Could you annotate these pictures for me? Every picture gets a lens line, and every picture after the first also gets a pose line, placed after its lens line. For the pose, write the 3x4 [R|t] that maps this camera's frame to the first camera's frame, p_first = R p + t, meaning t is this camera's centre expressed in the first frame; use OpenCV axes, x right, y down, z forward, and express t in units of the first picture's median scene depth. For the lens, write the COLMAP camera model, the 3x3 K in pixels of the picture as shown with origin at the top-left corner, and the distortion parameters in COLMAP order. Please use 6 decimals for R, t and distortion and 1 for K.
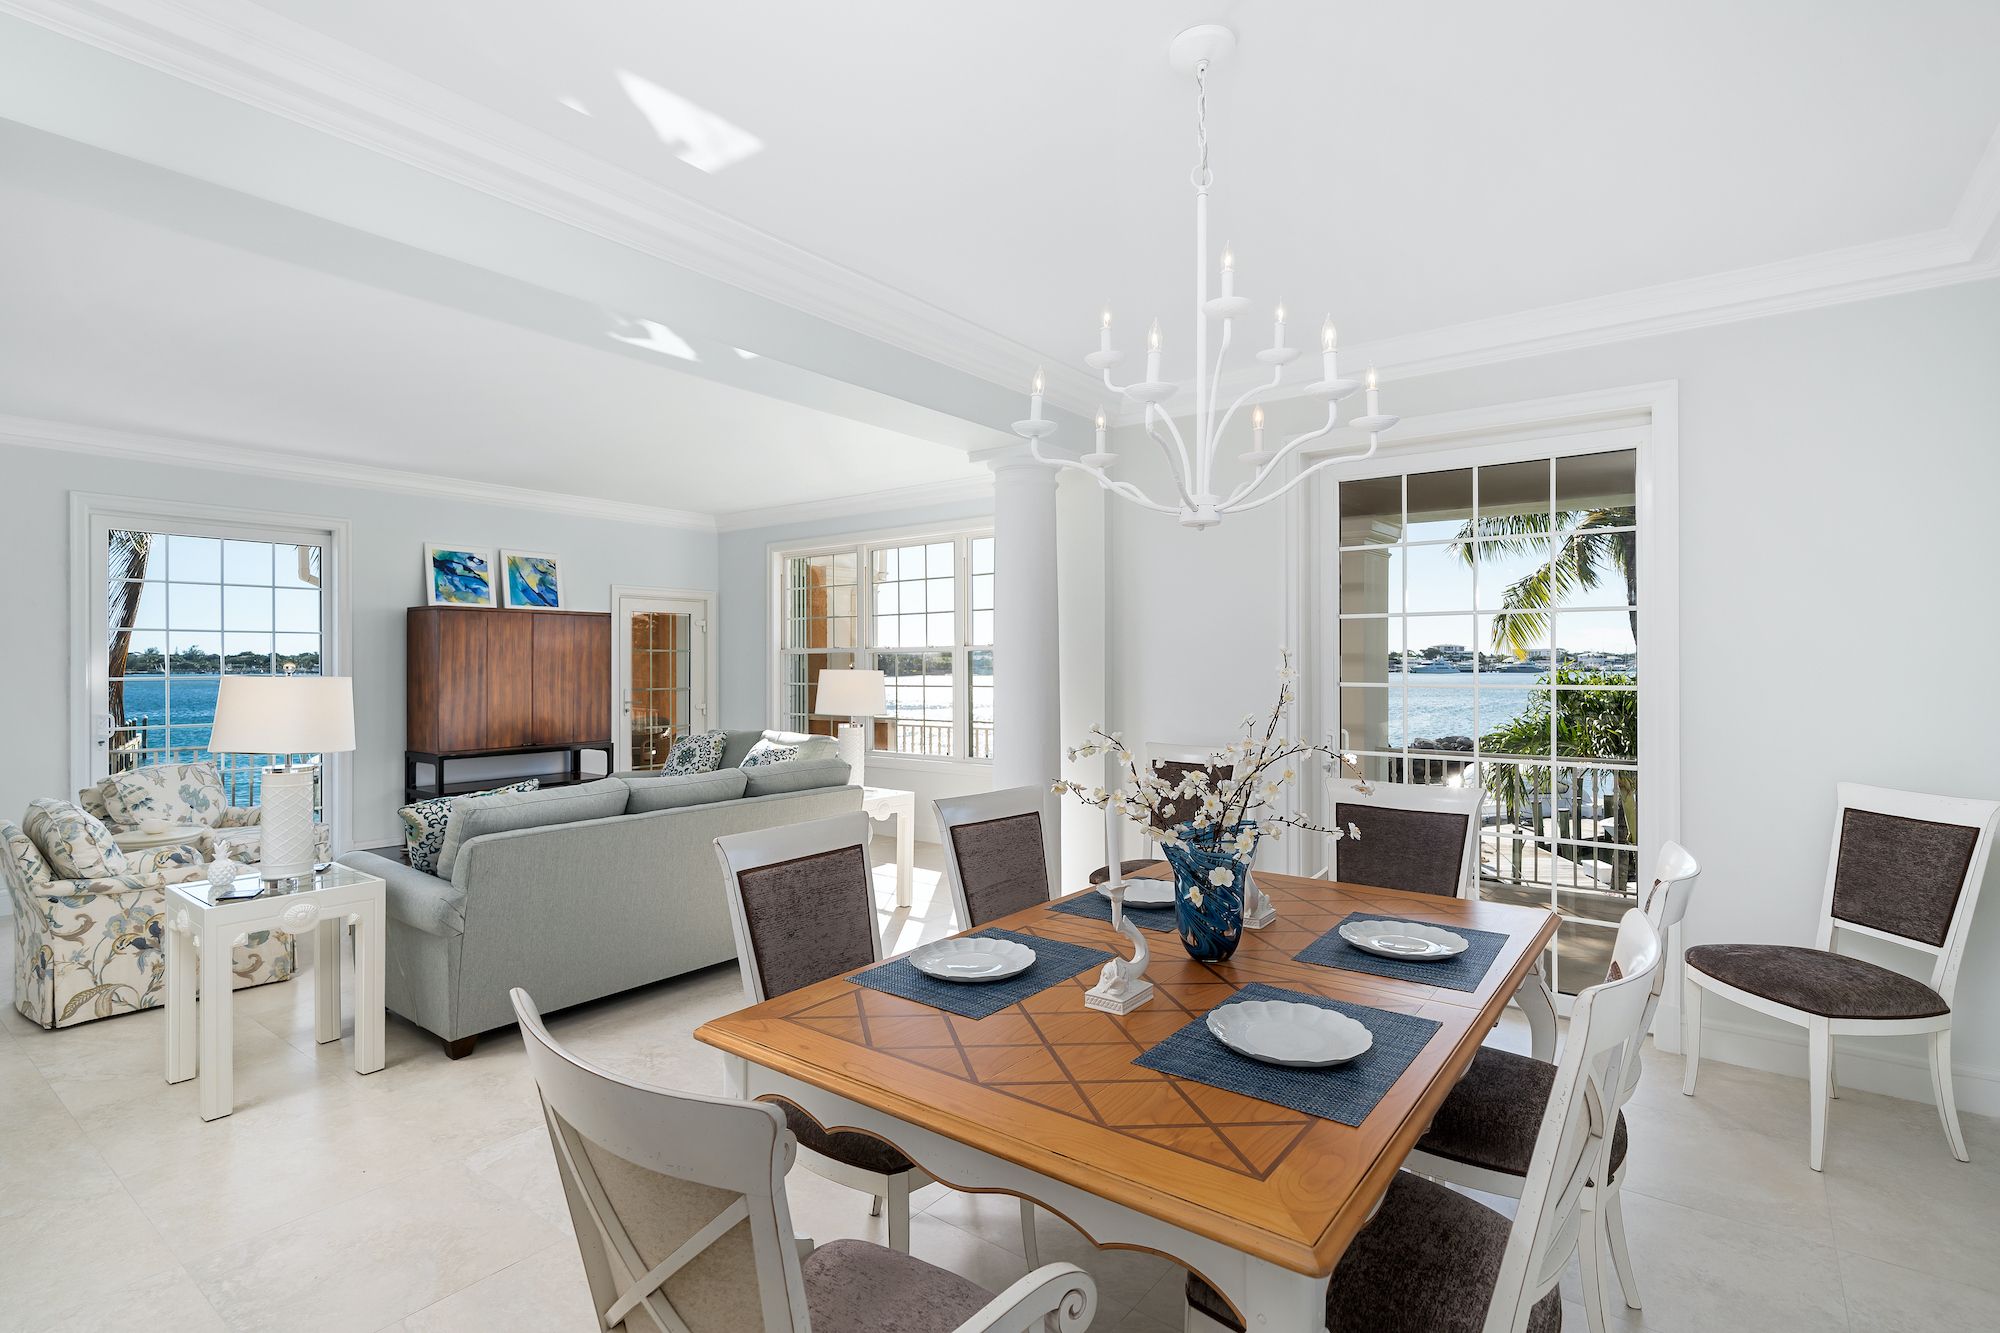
lens RADIAL K [[948.9, 0, 1000.0], [0, 948.9, 666.5], [0, 0, 1]] dist [-0.000185, 0.000457]
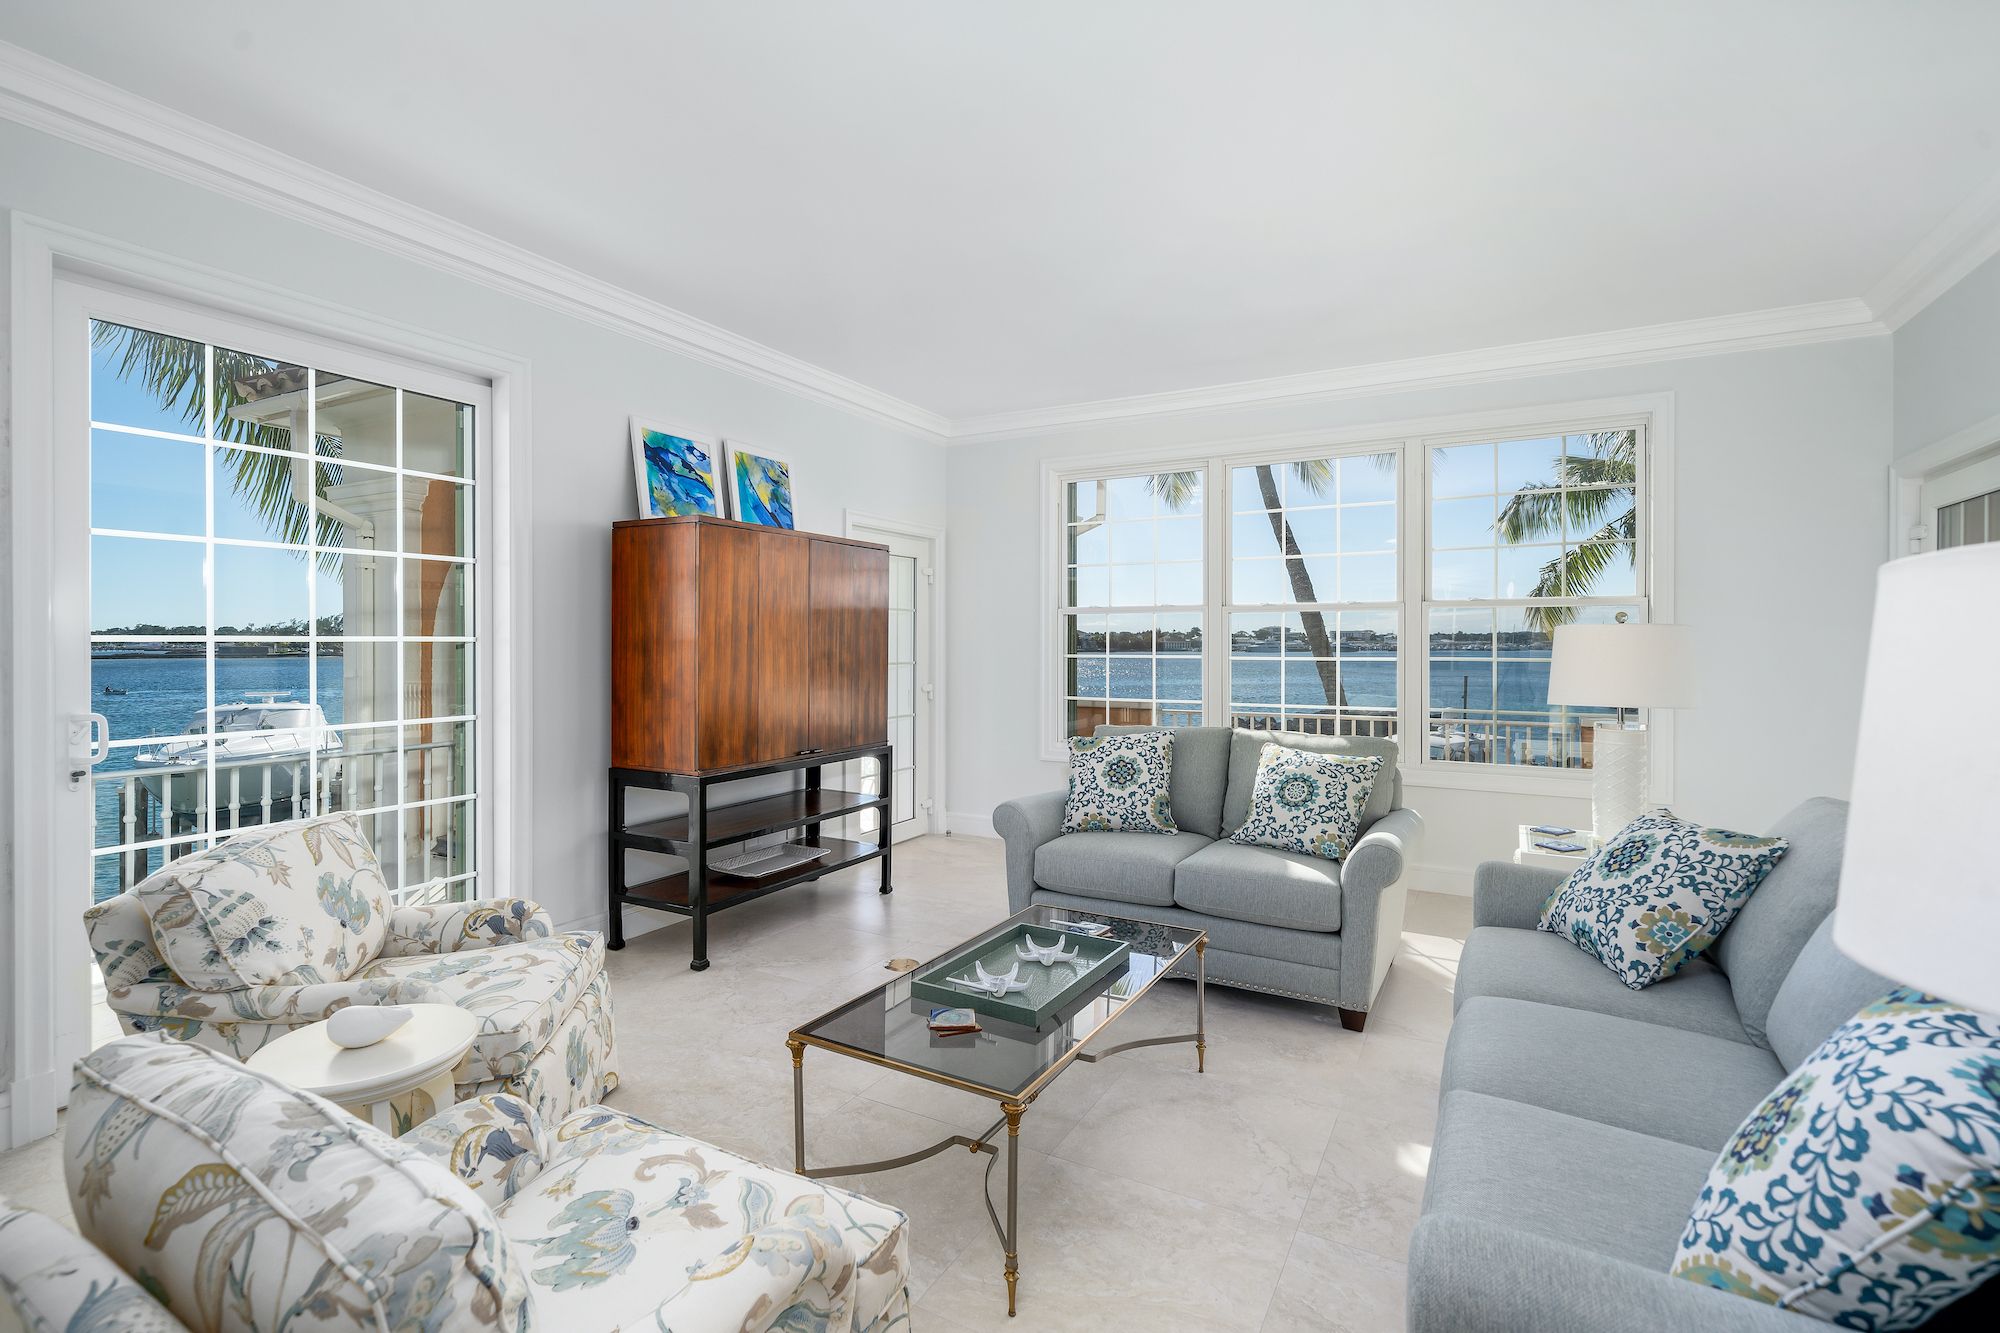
lens RADIAL K [[905.0, 0, 1002.5], [0, 905.0, 648.4], [0, 0, 1]] dist [-0.000481, -0.000351]
pose [[0.988922, 0.004191, 0.148377, -0.458872], [-0.004864, 0.999979, 0.004173, 0.011920], [-0.148356, -0.004848, 0.988922, 0.403518]]
